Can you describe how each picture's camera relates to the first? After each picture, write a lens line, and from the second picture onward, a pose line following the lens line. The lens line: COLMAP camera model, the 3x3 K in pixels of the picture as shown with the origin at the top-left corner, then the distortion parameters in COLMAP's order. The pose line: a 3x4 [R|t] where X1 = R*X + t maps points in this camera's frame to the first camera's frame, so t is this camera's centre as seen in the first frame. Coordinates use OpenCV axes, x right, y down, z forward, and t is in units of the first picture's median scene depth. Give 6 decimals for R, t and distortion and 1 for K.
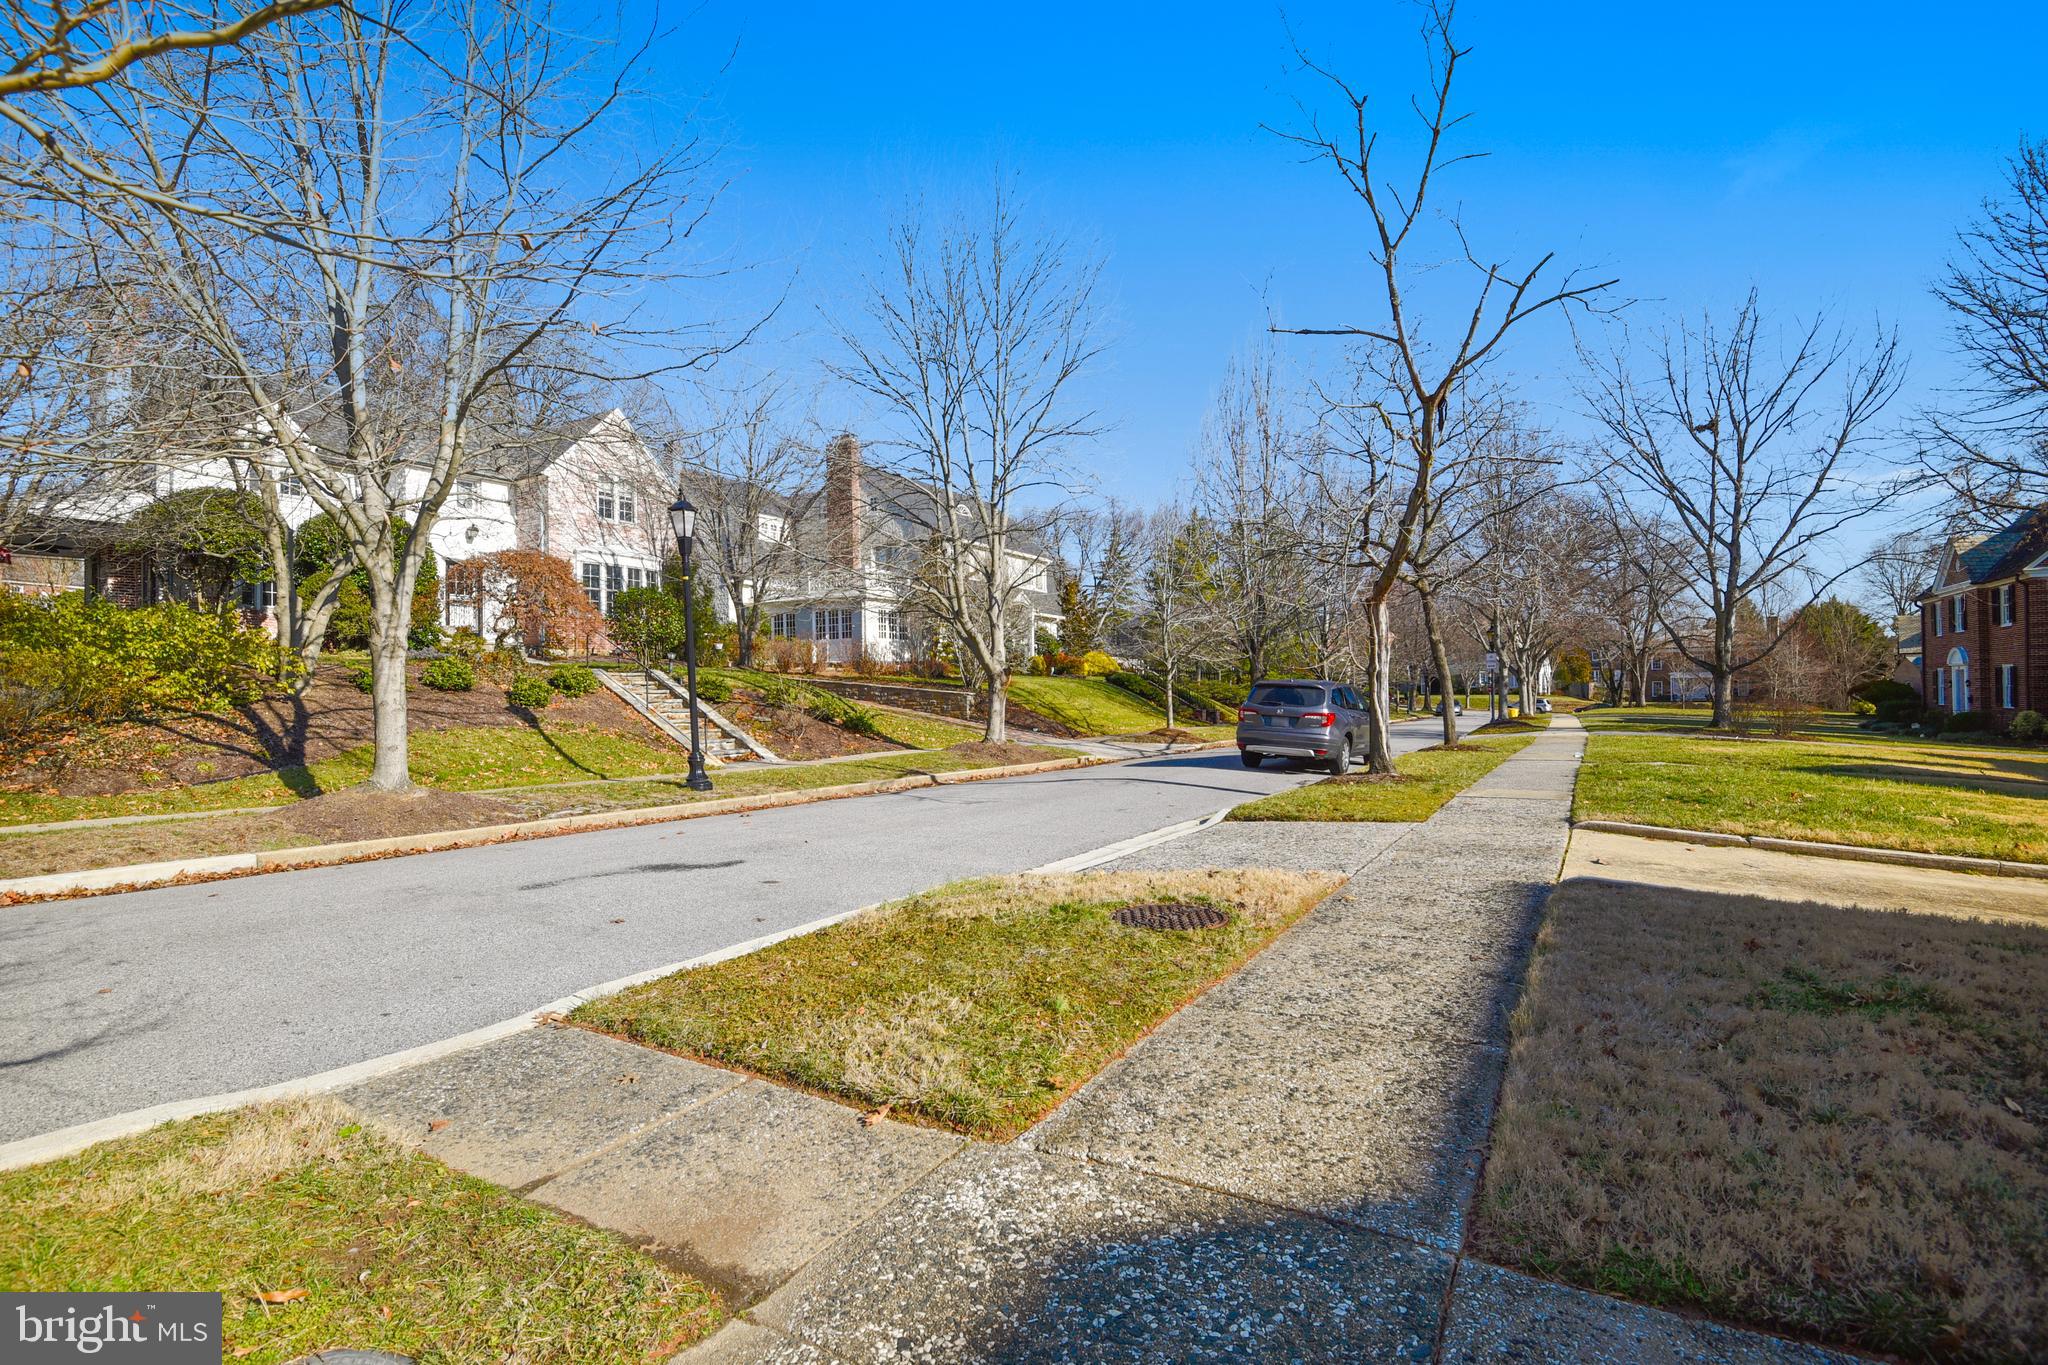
lens RADIAL K [[947.0, 0, 1024.0], [0, 947.0, 682.5], [0, 0, 1]] dist [0.027797, 0.000043]
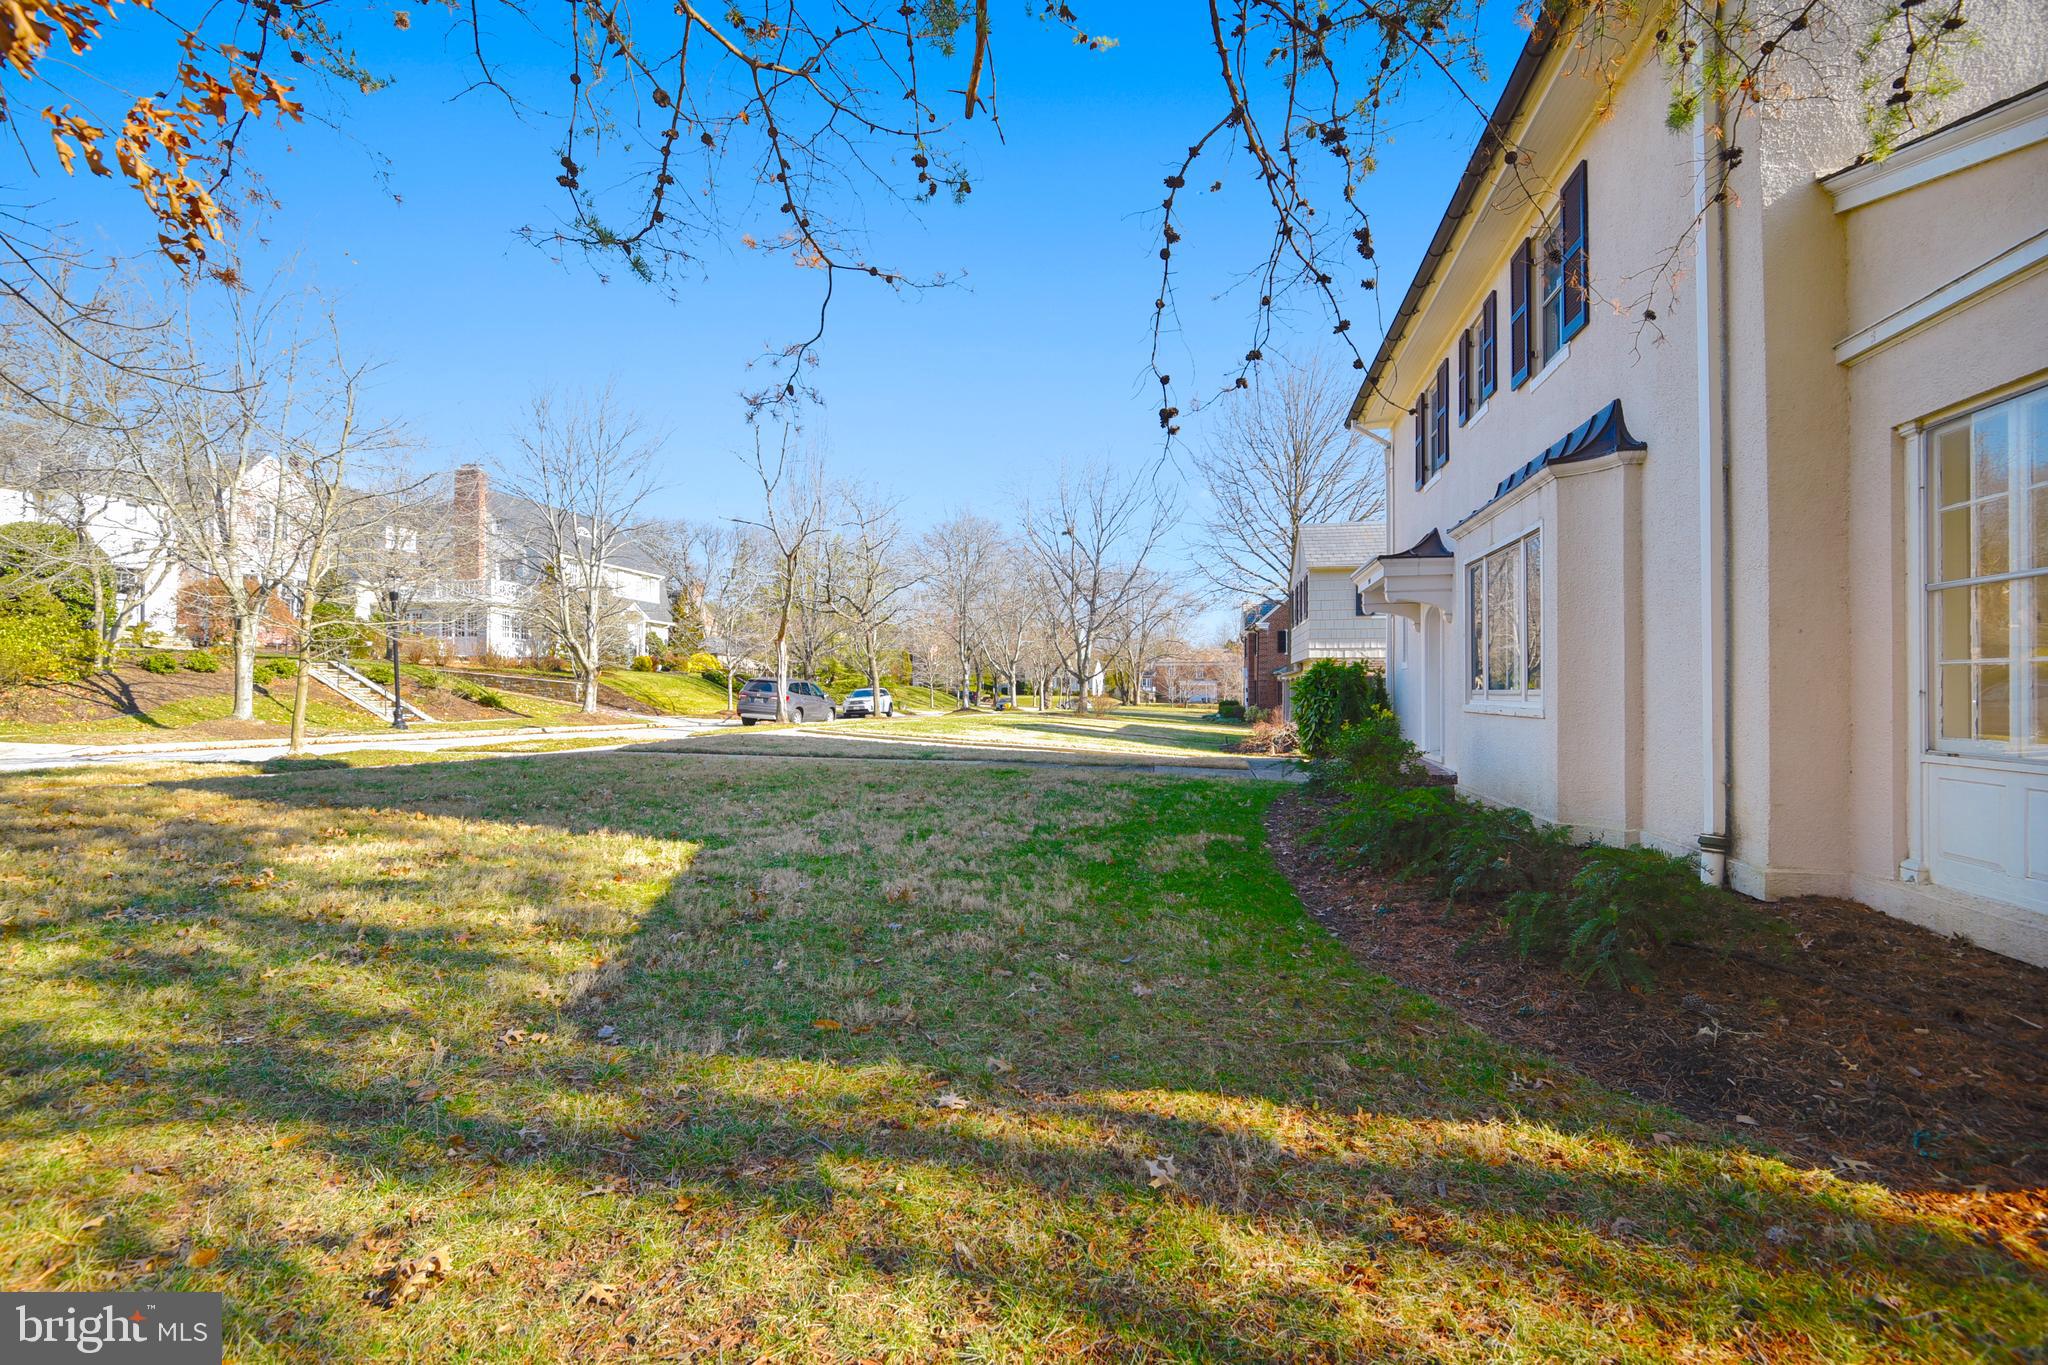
lens RADIAL K [[947.0, 0, 1024.0], [0, 947.0, 682.5], [0, 0, 1]] dist [0.027797, 0.000043]
pose [[0.936782, 0.020354, 0.349320, 0.063919], [-0.020689, 0.999782, -0.002772, 0.000843], [-0.349301, -0.004630, 0.936999, -0.517514]]
